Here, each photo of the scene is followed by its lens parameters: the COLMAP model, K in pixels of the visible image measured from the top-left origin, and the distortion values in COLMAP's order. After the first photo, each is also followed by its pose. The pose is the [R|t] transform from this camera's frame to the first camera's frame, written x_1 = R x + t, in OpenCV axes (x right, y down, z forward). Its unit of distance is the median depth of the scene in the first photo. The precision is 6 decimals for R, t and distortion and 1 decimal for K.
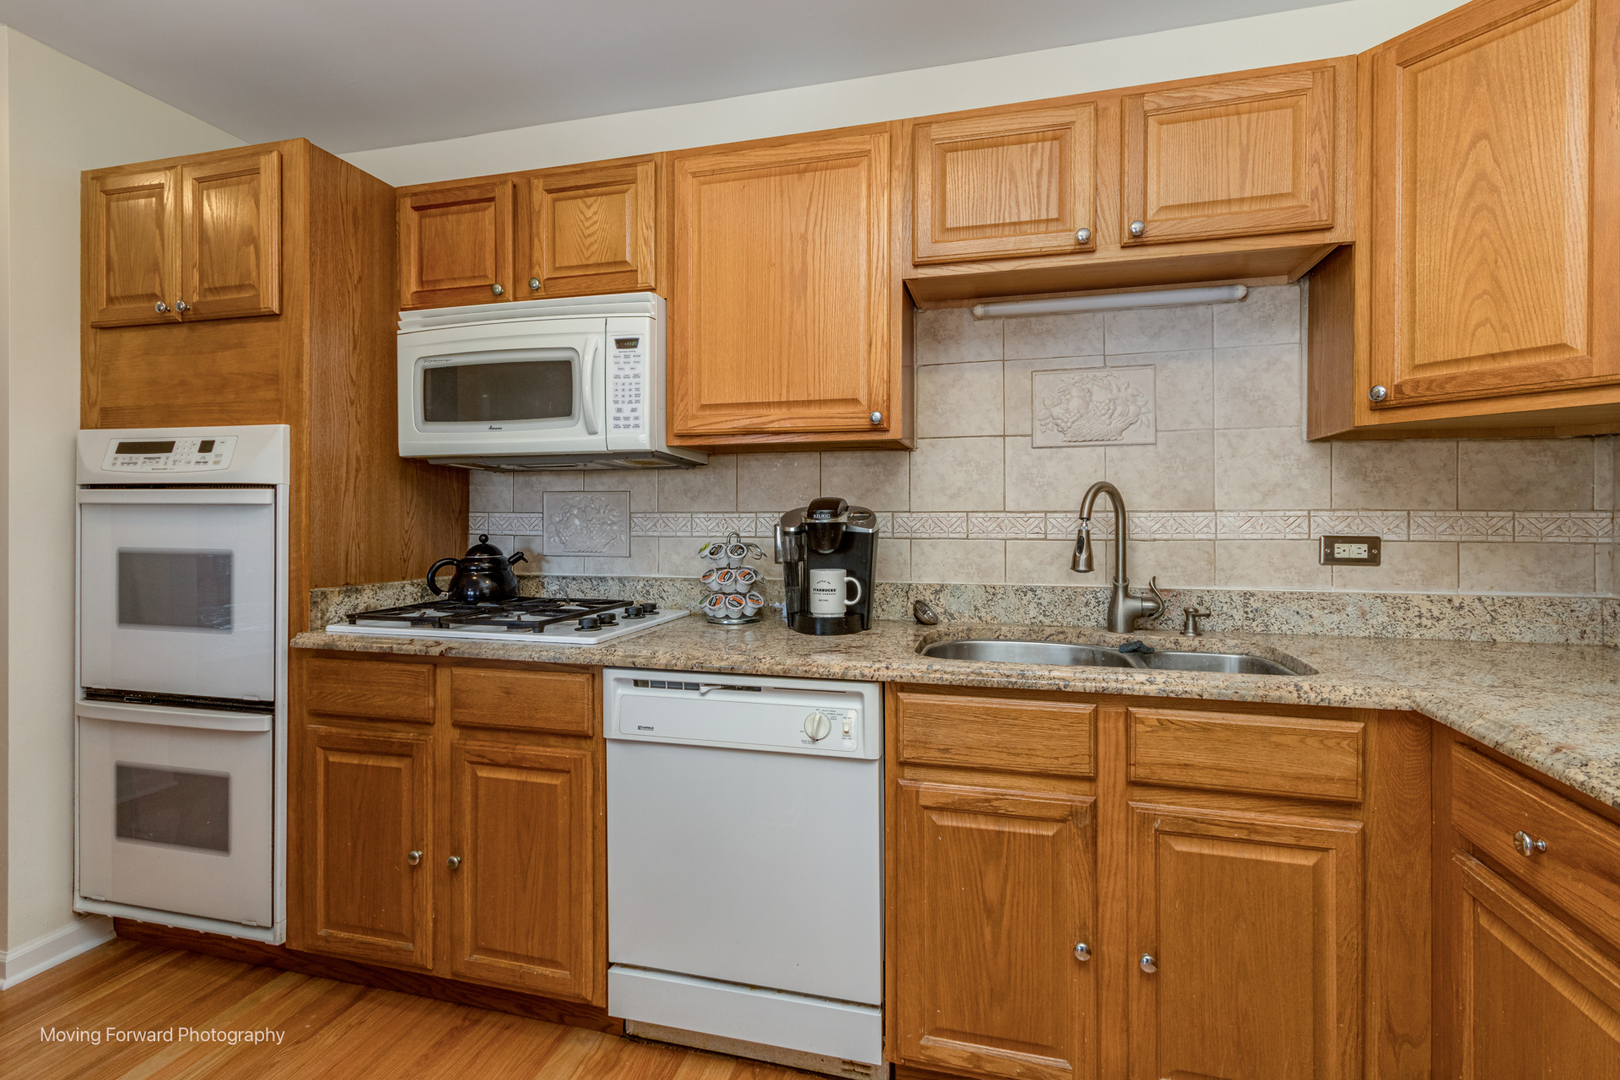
lens RADIAL K [[759.9, 0, 800.0], [0, 759.9, 506.0], [0, 0, 1]] dist [-0.000228, 0.001627]
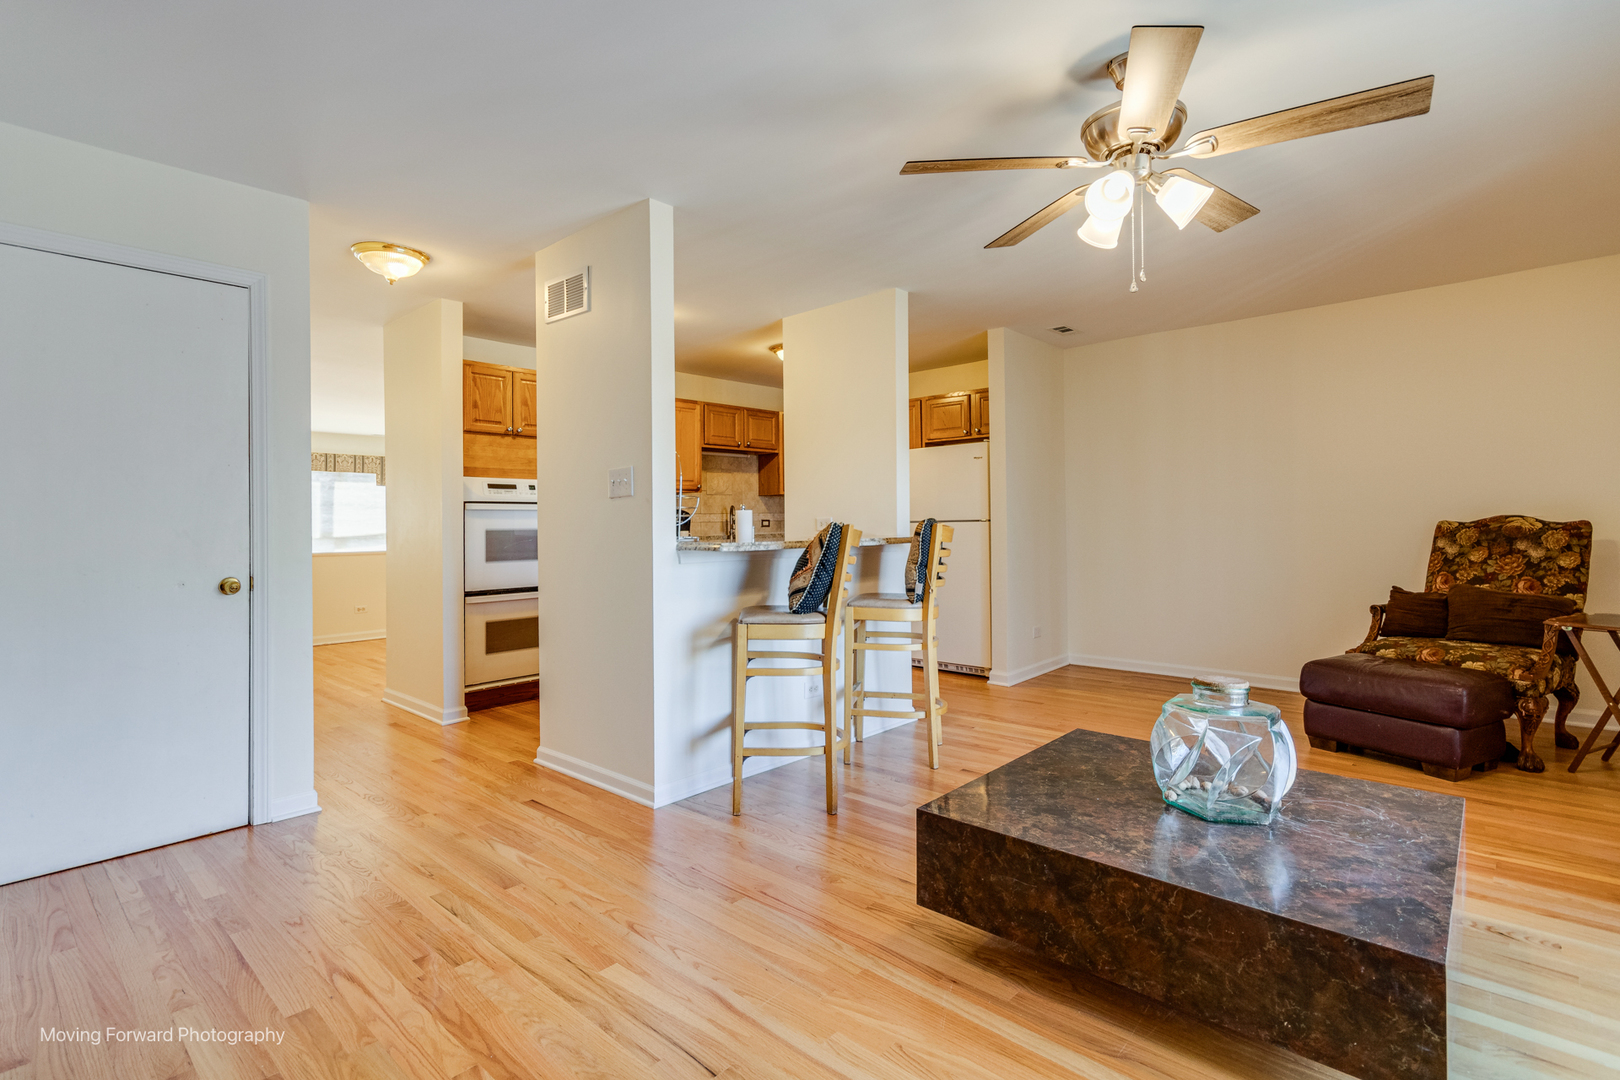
lens RADIAL K [[759.9, 0, 802.4], [0, 759.9, 520.5], [0, 0, 1]] dist [-0.000228, 0.001627]
pose [[0.459883, -0.006615, 0.887955, -2.671709], [0.005958, 0.999973, 0.004363, 0.025821], [-0.887960, 0.003284, 0.459909, -0.985259]]
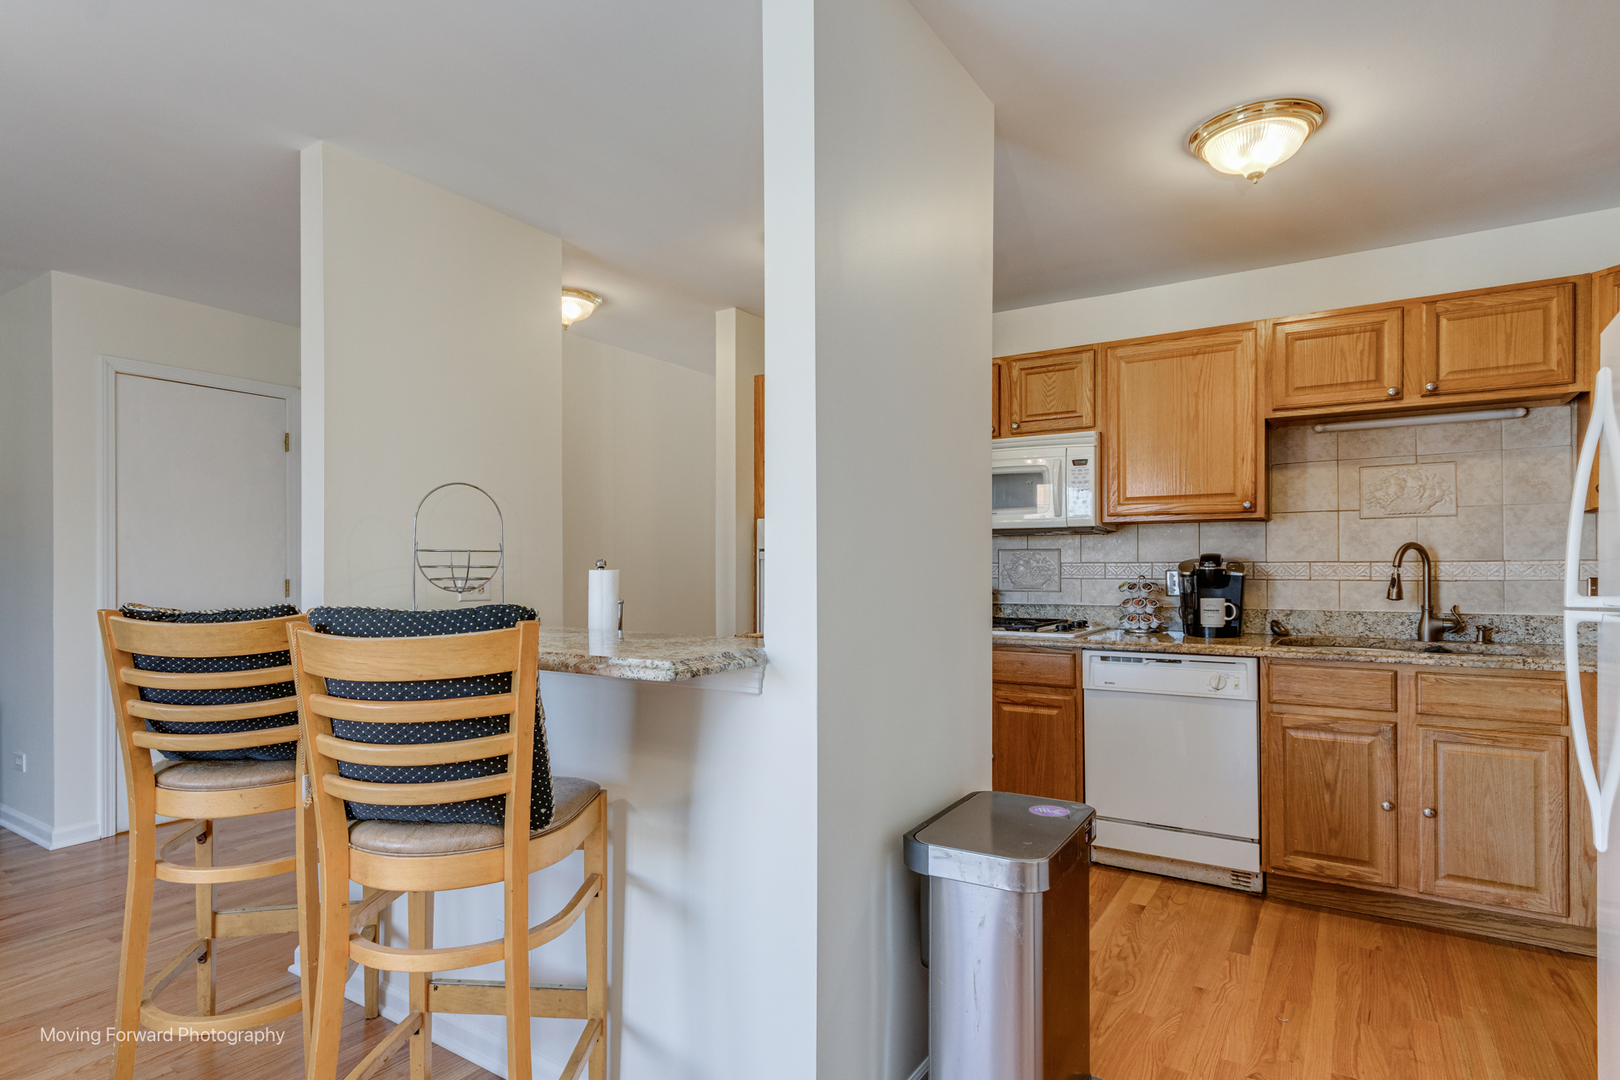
lens RADIAL K [[862.3, 0, 797.8], [0, 862.3, 557.5], [0, 0, 1]] dist [0.010443, -0.003441]
pose [[0.953216, -0.005167, -0.302246, -0.250400], [0.006954, 0.999964, 0.004837, -0.018006], [0.302211, -0.006713, 0.953218, -1.024557]]
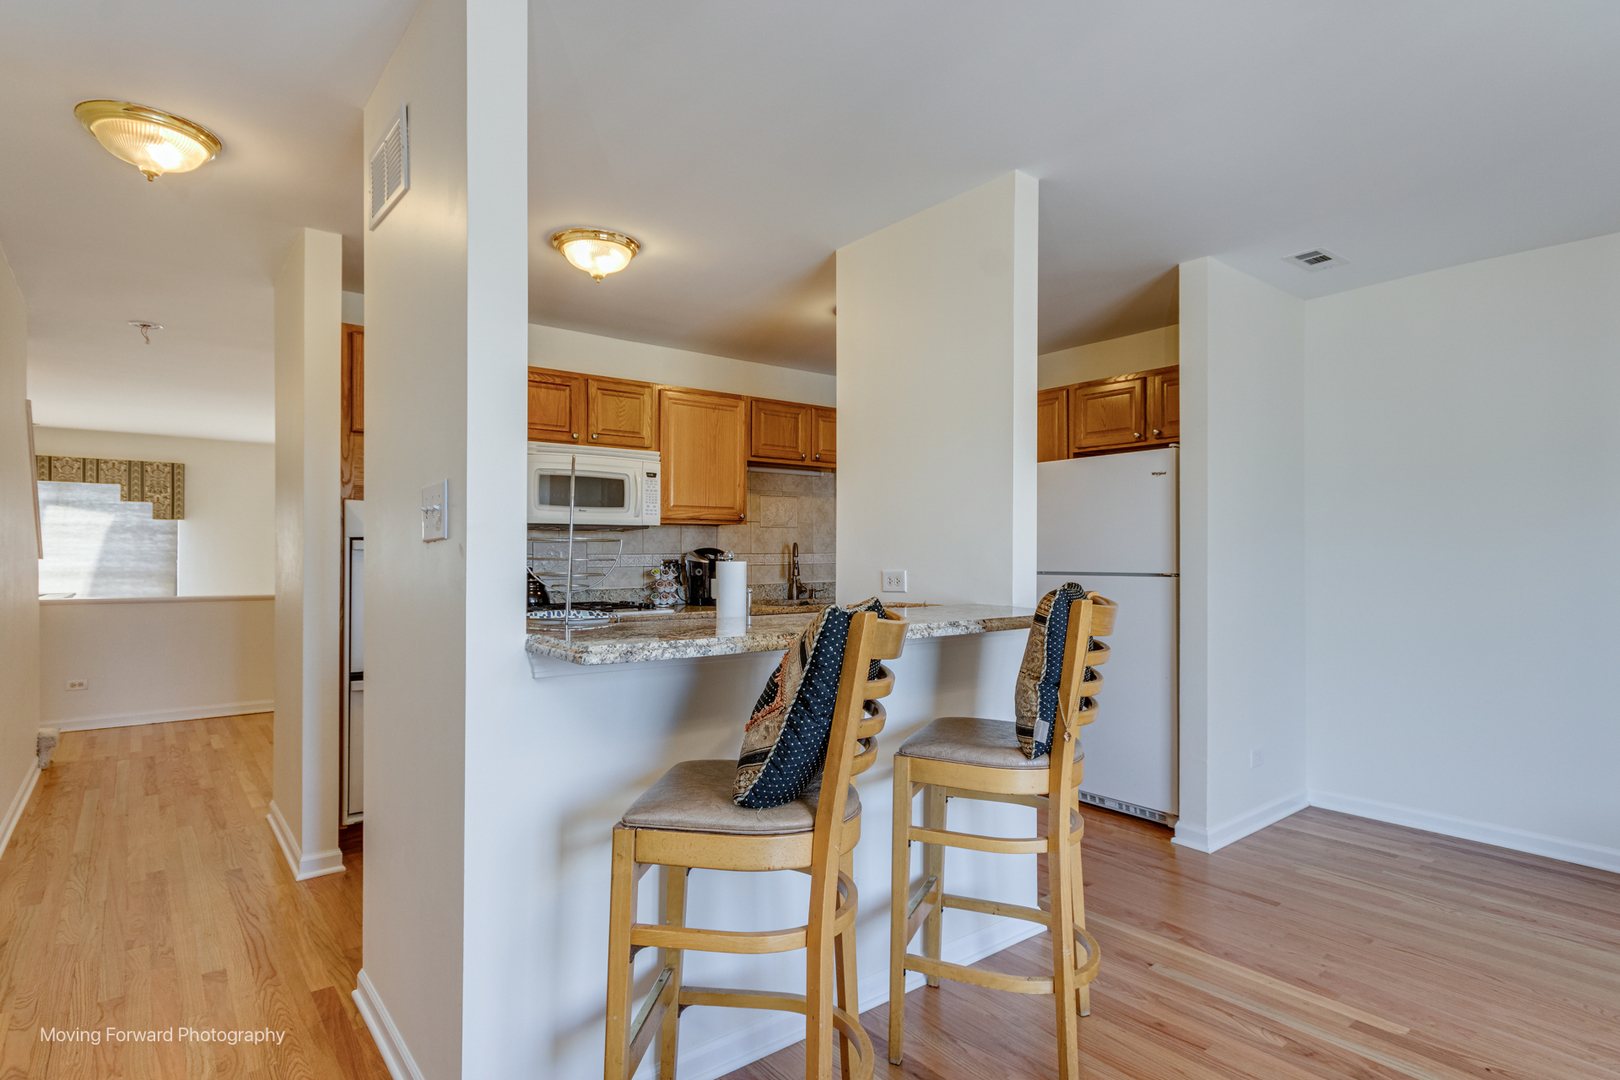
lens RADIAL K [[829.9, 0, 813.1], [0, 829.9, 544.2], [0, 0, 1]] dist [0.017080, 0.000350]
pose [[0.590529, 0.007071, 0.806985, -1.867057], [-0.007756, 0.999965, -0.003087, -0.017072], [-0.806979, -0.004437, 0.590563, -0.752817]]
